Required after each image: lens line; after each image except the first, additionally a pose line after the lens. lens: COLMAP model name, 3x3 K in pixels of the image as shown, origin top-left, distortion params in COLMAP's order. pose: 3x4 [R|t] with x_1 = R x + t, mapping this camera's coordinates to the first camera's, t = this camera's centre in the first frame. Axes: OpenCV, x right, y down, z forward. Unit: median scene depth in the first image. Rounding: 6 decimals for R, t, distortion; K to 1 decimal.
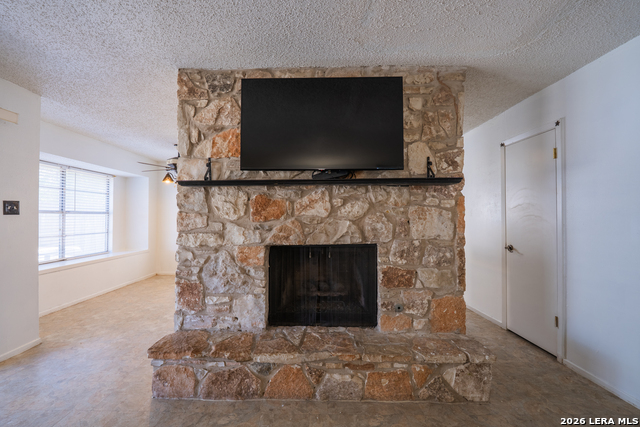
lens RADIAL K [[262.9, 0, 316.1], [0, 262.9, 213.2], [0, 0, 1]] dist [-0.009881, -0.001017]
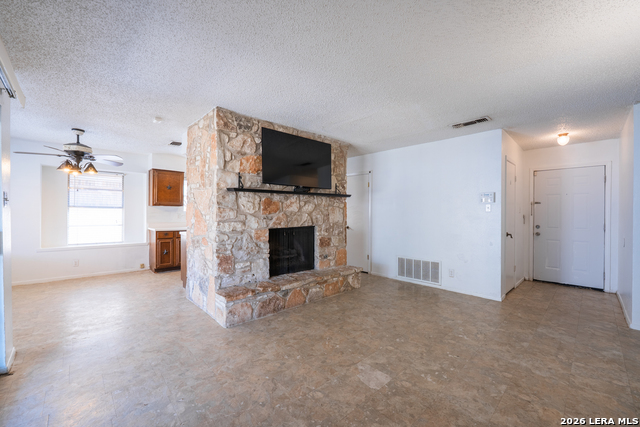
lens RADIAL K [[262.9, 0, 317.6], [0, 262.9, 212.0], [0, 0, 1]] dist [-0.009881, -0.001017]
pose [[0.723351, 0.003945, 0.690469, -1.124714], [-0.016652, 0.999793, 0.011733, -0.007725], [-0.690279, -0.019984, 0.723267, -0.420388]]
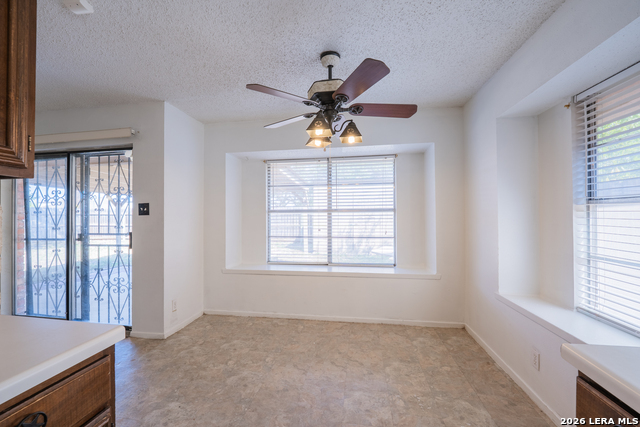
lens RADIAL K [[262.9, 0, 317.5], [0, 262.9, 214.0], [0, 0, 1]] dist [-0.009881, -0.001017]
pose [[-0.160558, -0.010666, -0.986969, -0.158485], [0.021857, 0.999658, -0.014359, 0.039259], [0.986784, -0.023877, -0.160270, 2.201762]]
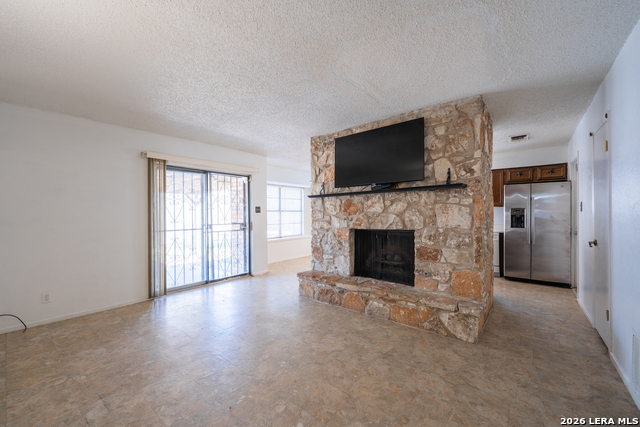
lens RADIAL K [[262.9, 0, 312.7], [0, 262.9, 212.9], [0, 0, 1]] dist [-0.009881, -0.001017]
pose [[0.766376, -0.008290, -0.642339, 0.758544], [0.016878, 0.999831, 0.007233, -0.001903], [0.642171, -0.016385, 0.766386, -0.520042]]
